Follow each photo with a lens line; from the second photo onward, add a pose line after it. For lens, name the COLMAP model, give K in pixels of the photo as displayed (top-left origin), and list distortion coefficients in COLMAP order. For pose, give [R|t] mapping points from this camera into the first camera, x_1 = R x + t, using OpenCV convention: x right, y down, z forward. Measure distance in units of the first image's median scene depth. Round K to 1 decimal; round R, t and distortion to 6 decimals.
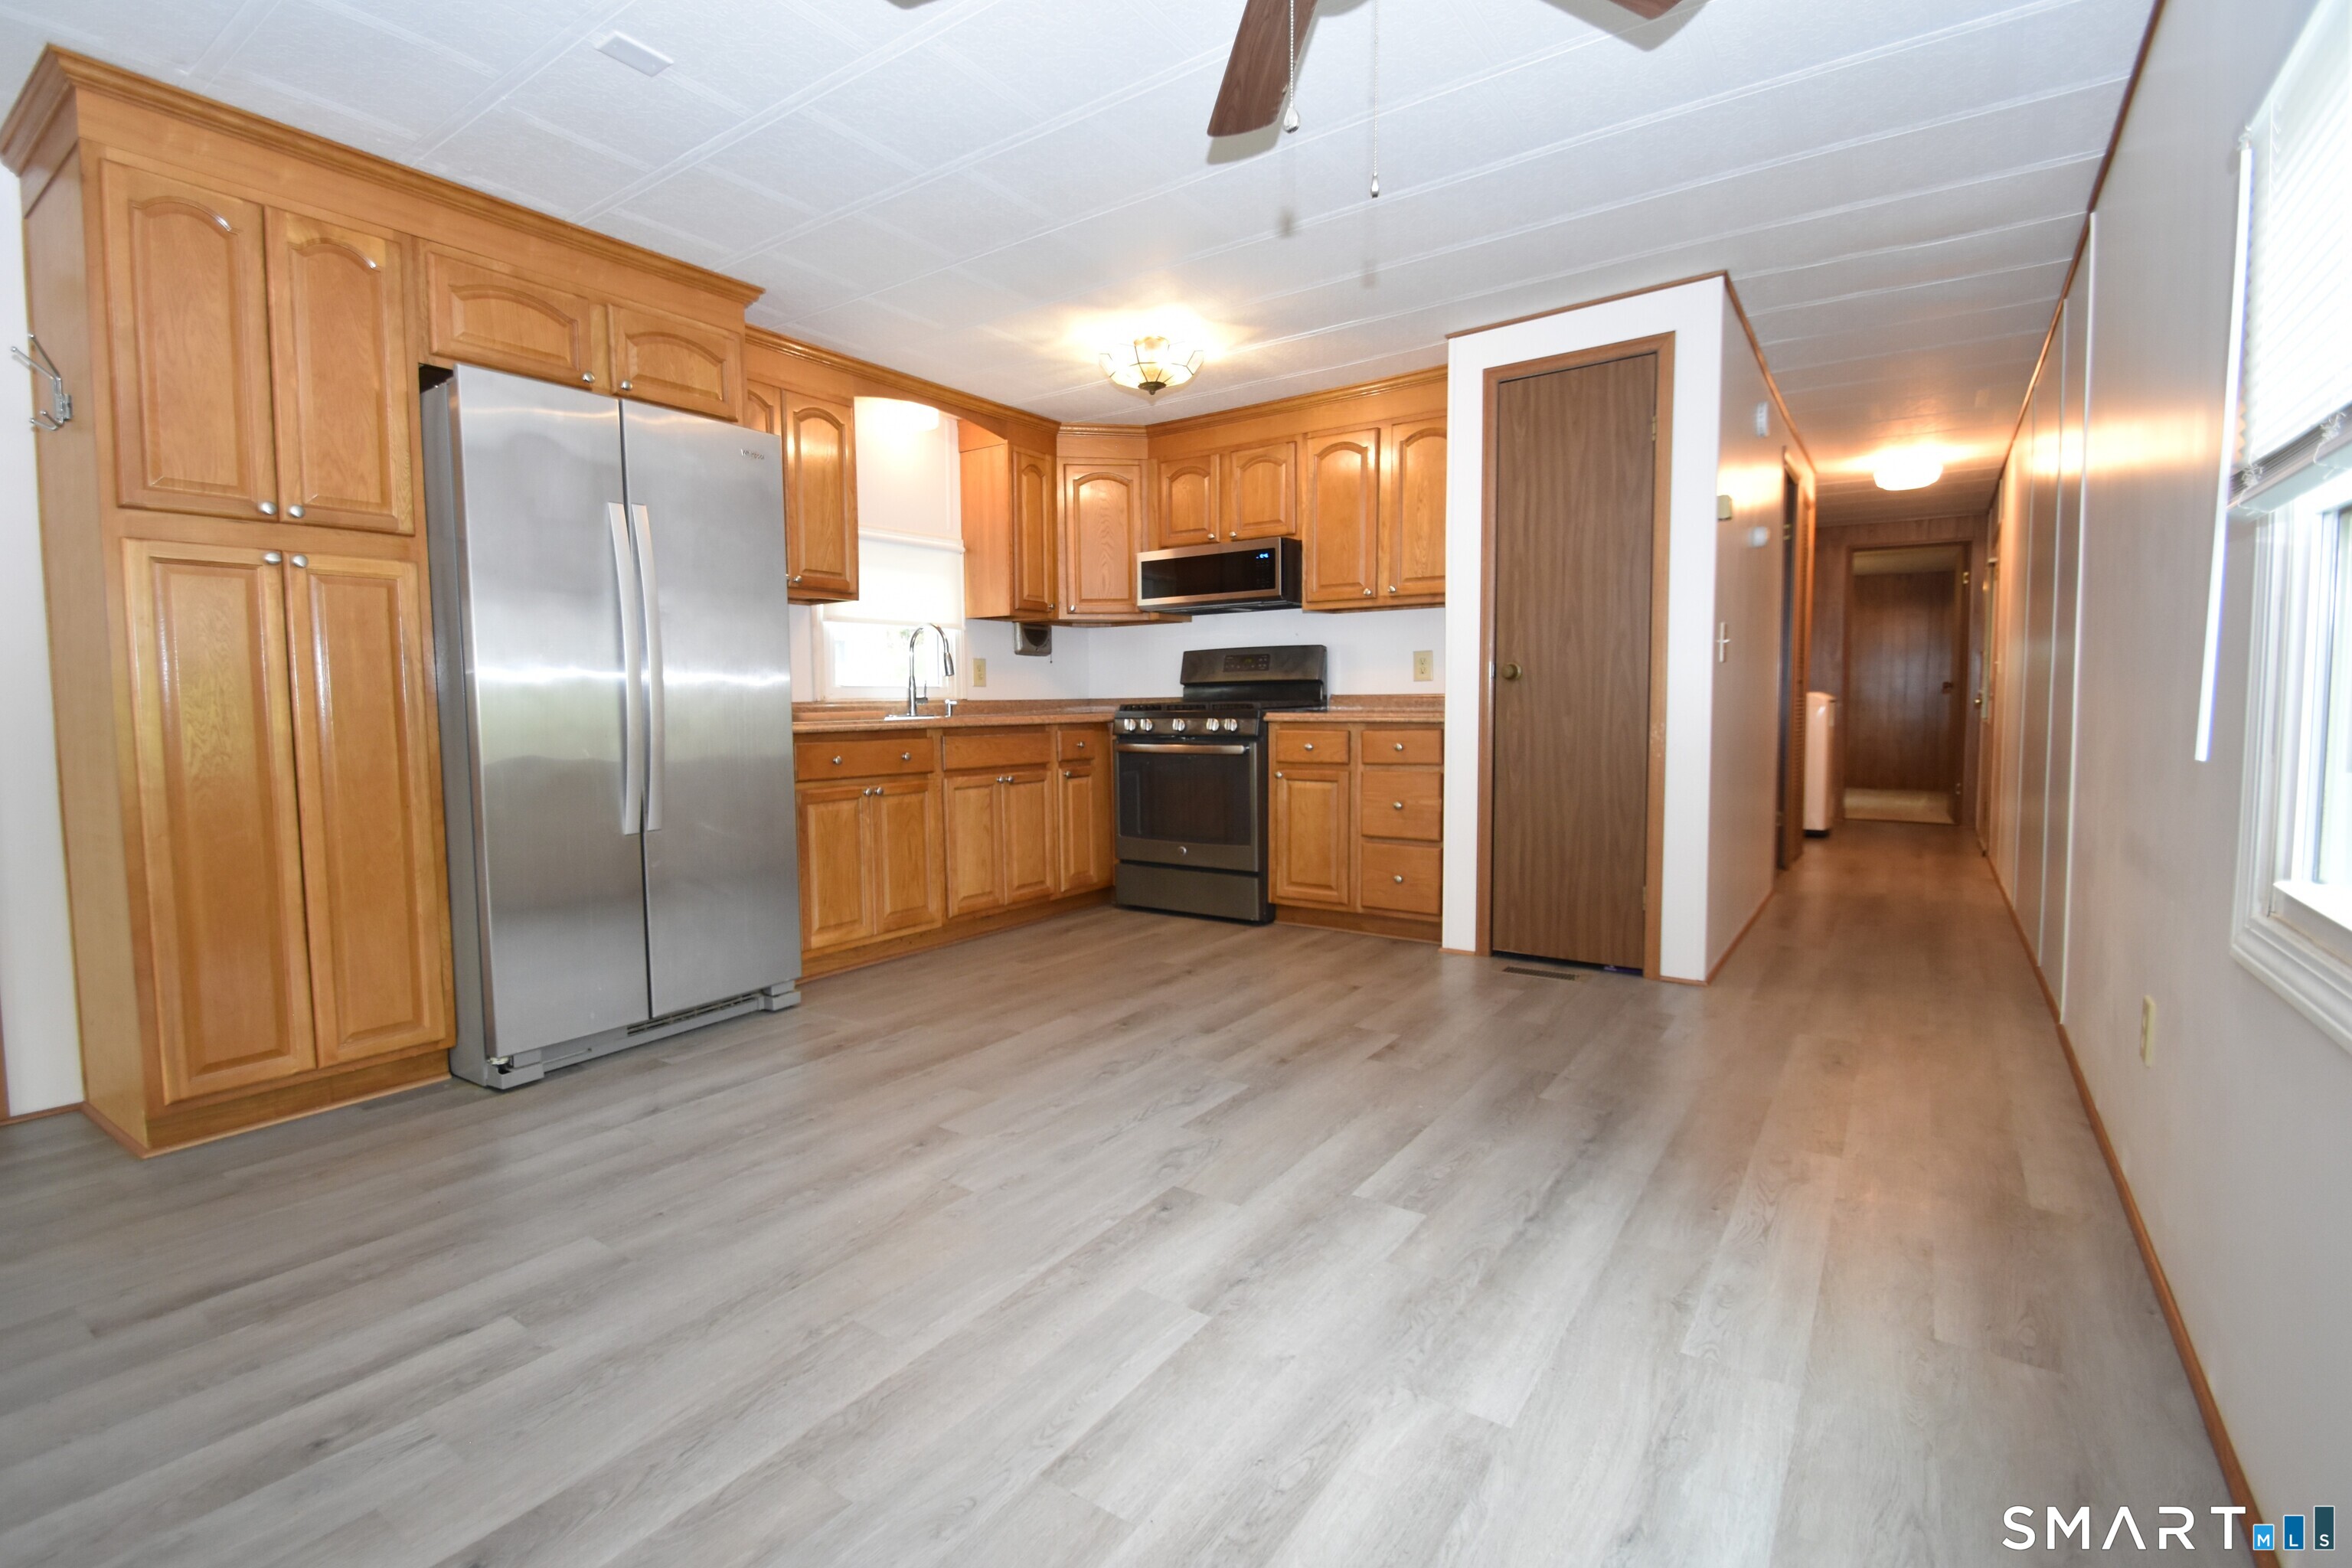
lens RADIAL K [[1068.6, 0, 1134.3], [0, 1068.6, 775.9], [0, 0, 1]] dist [0.013423, -0.020340]
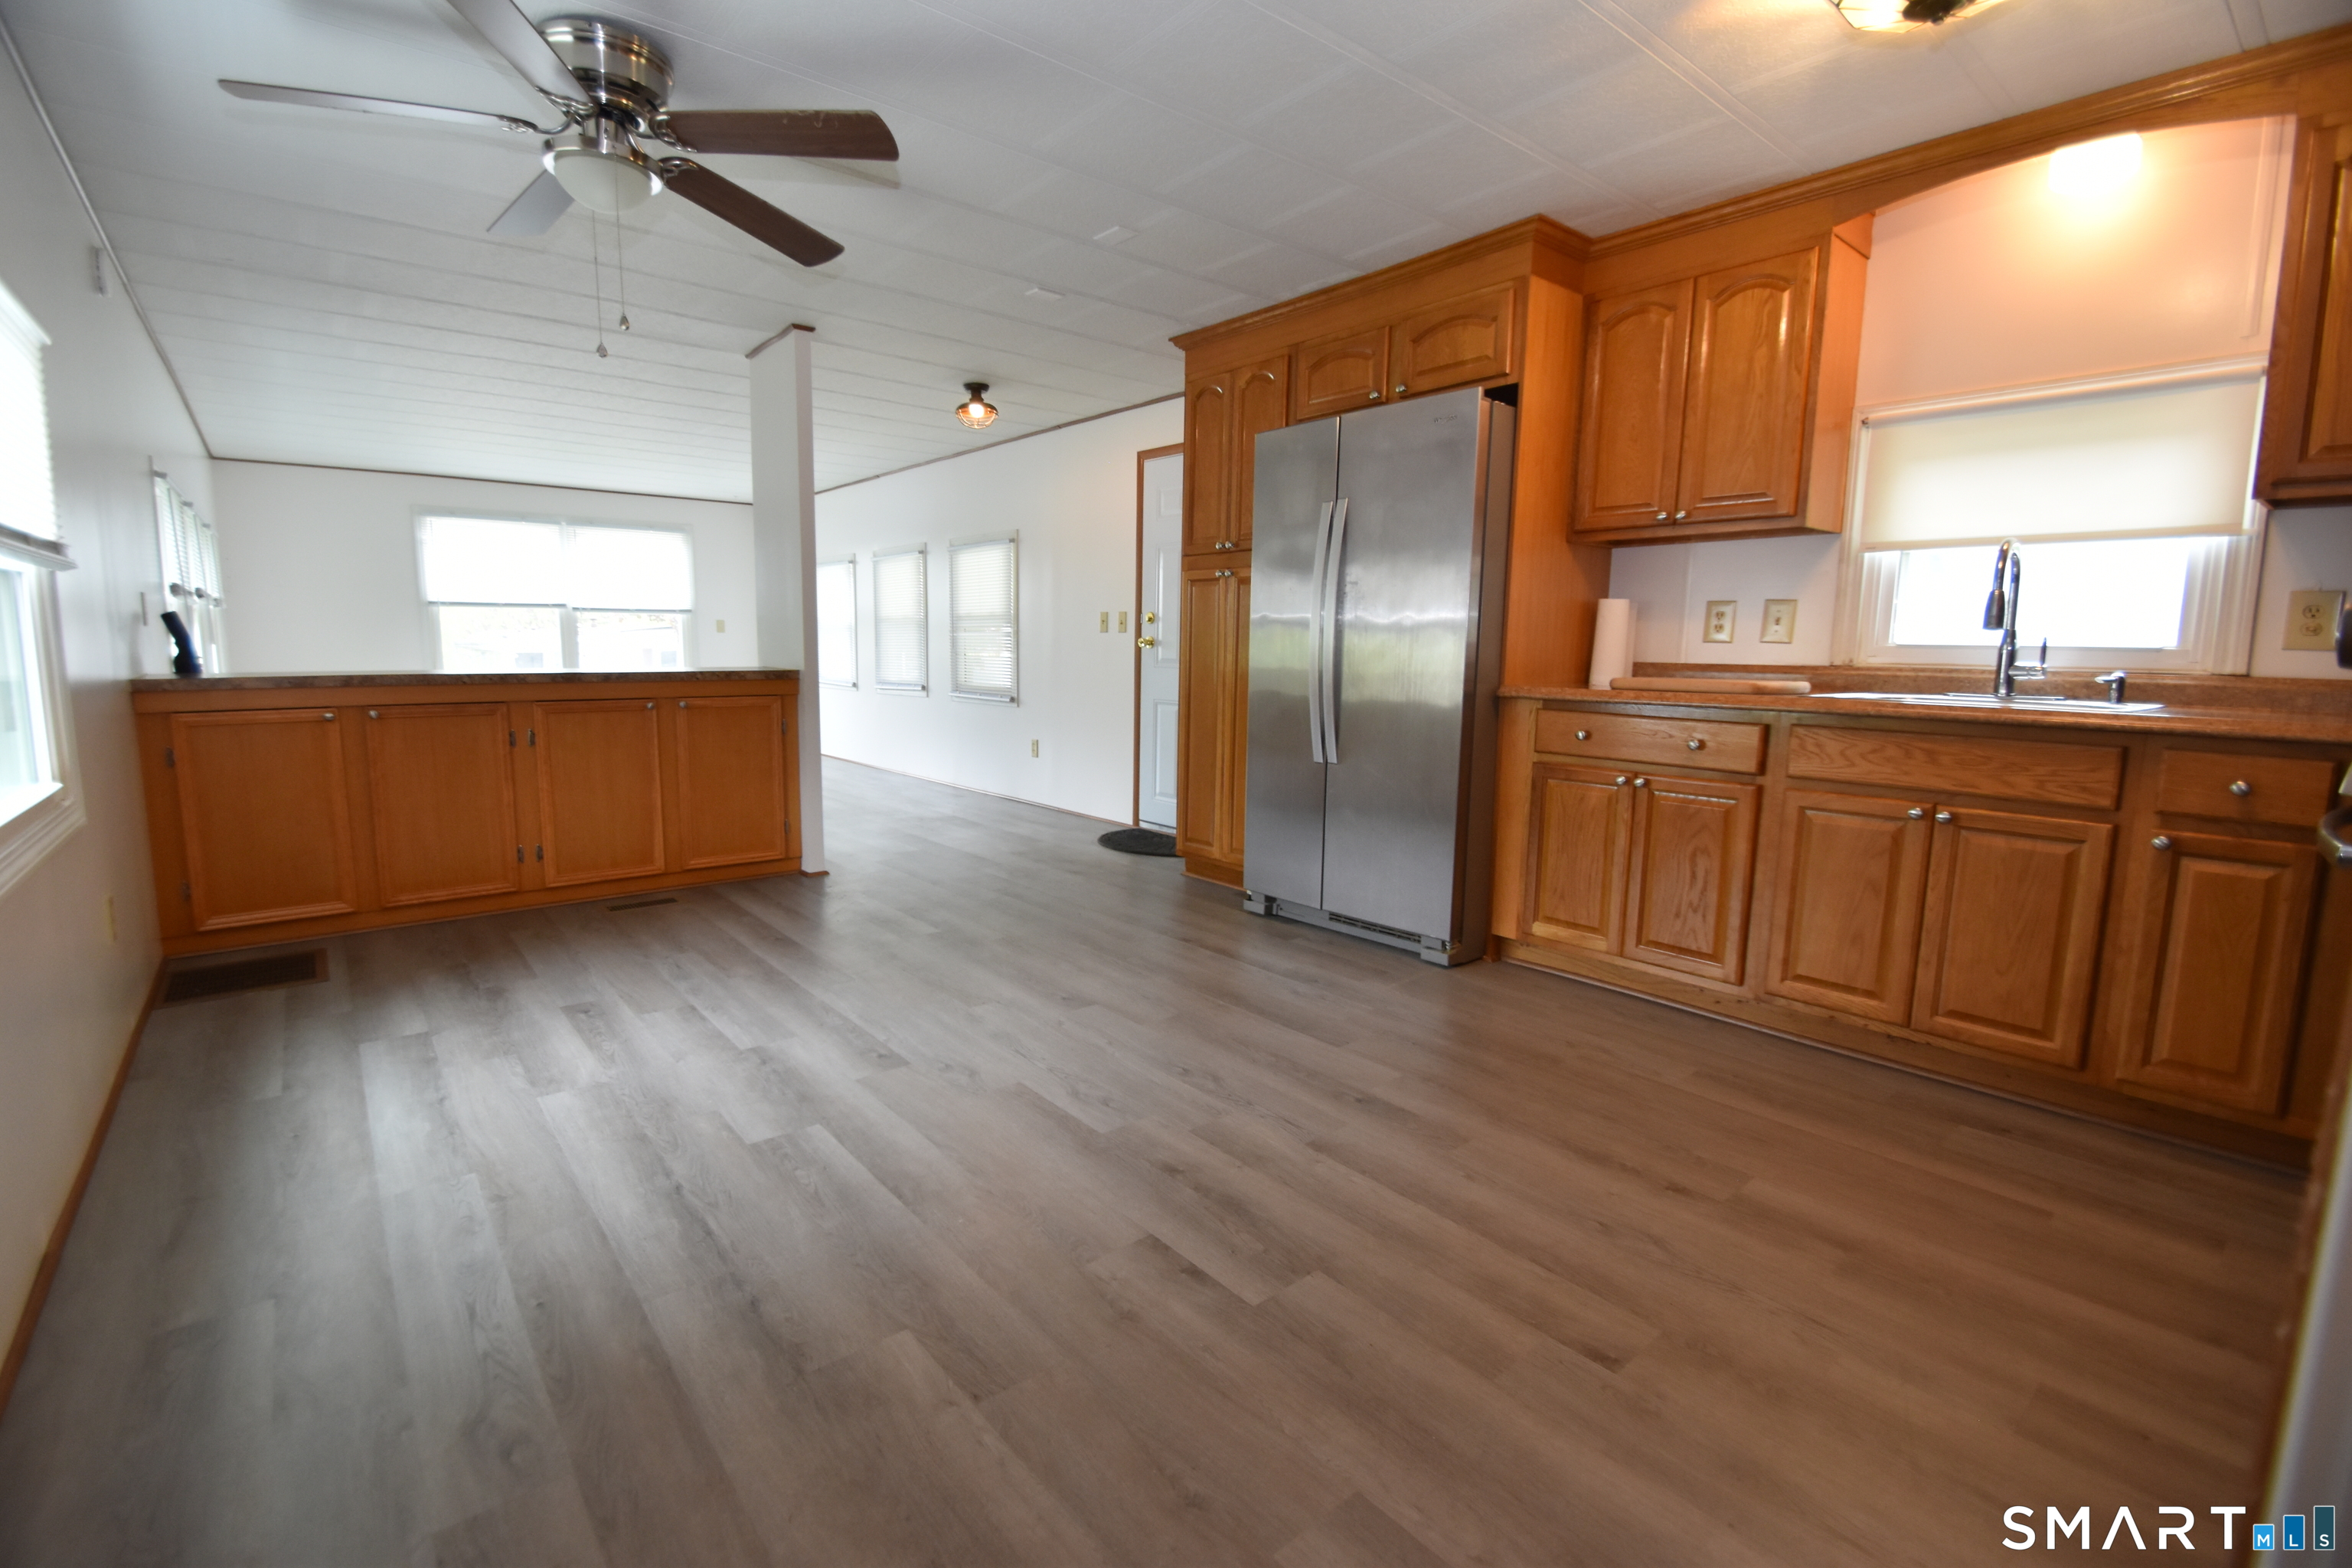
lens RADIAL K [[1035.4, 0, 1132.8], [0, 1035.4, 778.9], [0, 0, 1]] dist [0.012783, -0.018084]
pose [[-0.266275, 0.138931, -0.953832, 0.568704], [-0.072336, 0.983887, 0.163503, -0.083325], [0.961179, 0.112533, -0.251934, 0.803956]]
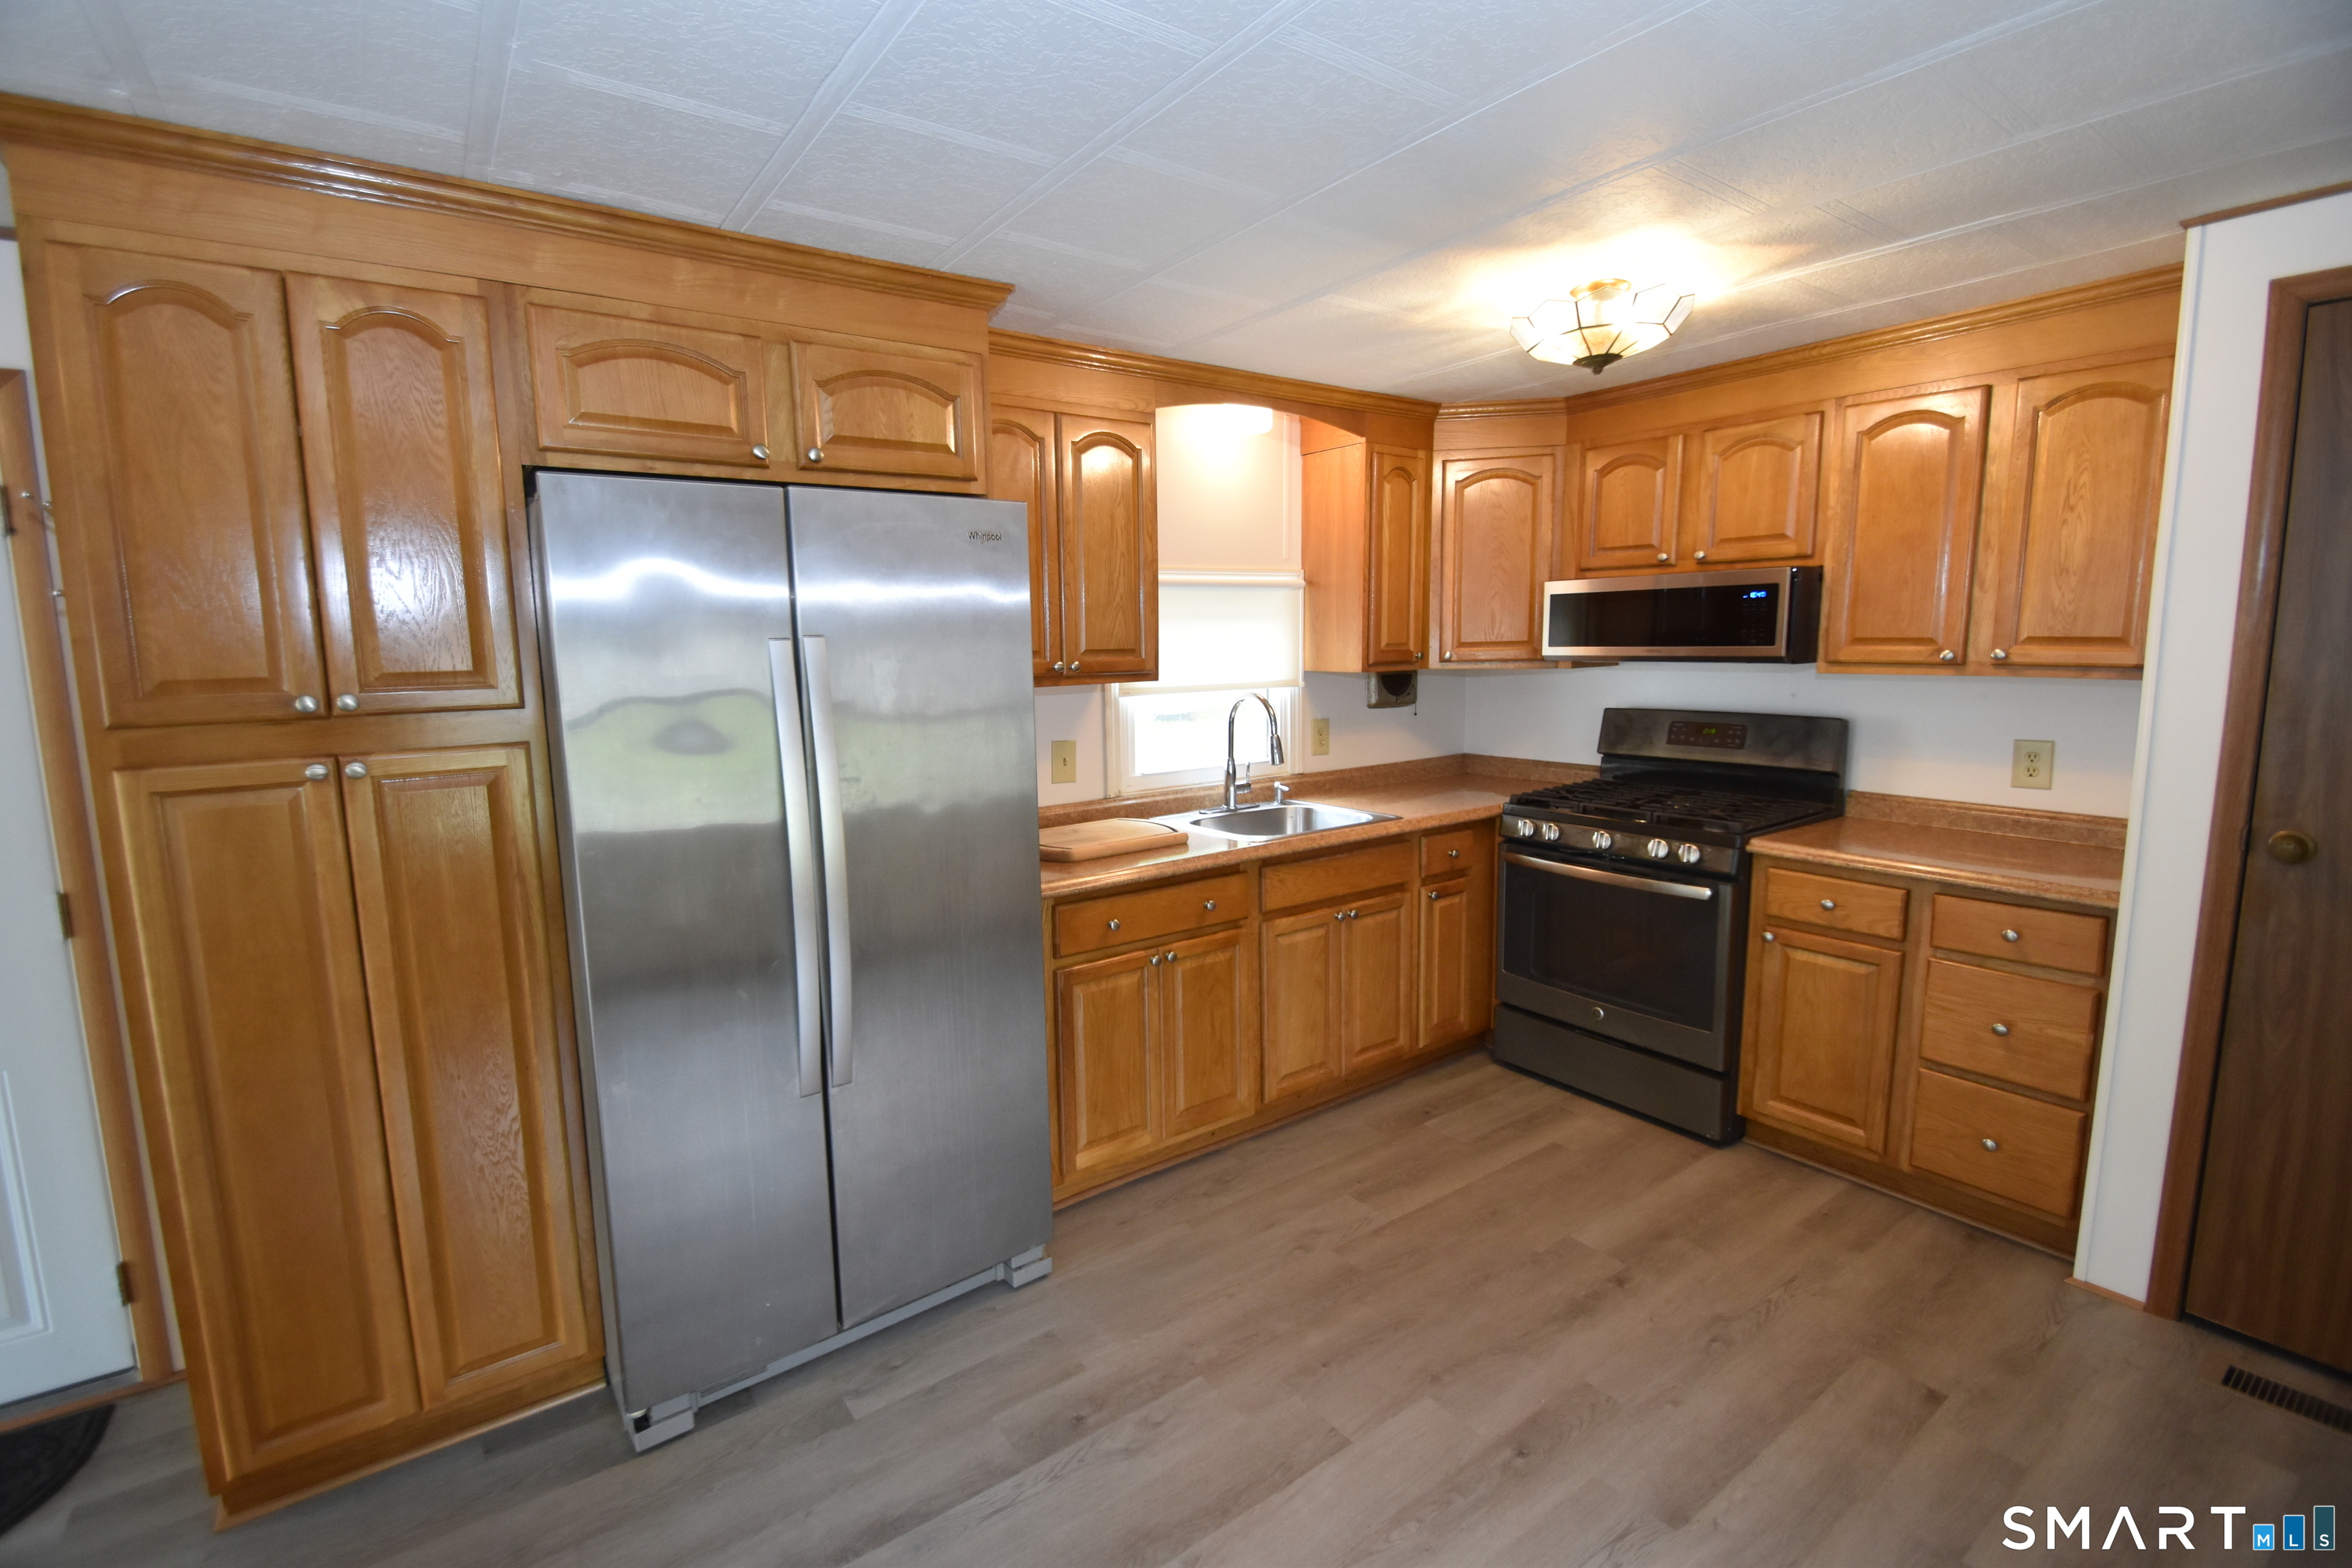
lens RADIAL K [[1035.4, 0, 1132.8], [0, 1035.4, 778.9], [0, 0, 1]] dist [0.012783, -0.018084]
pose [[0.943206, 0.038525, -0.329968, -0.030051], [-0.015373, 0.997251, 0.072488, -0.155339], [0.331854, -0.063299, 0.941205, 0.311419]]
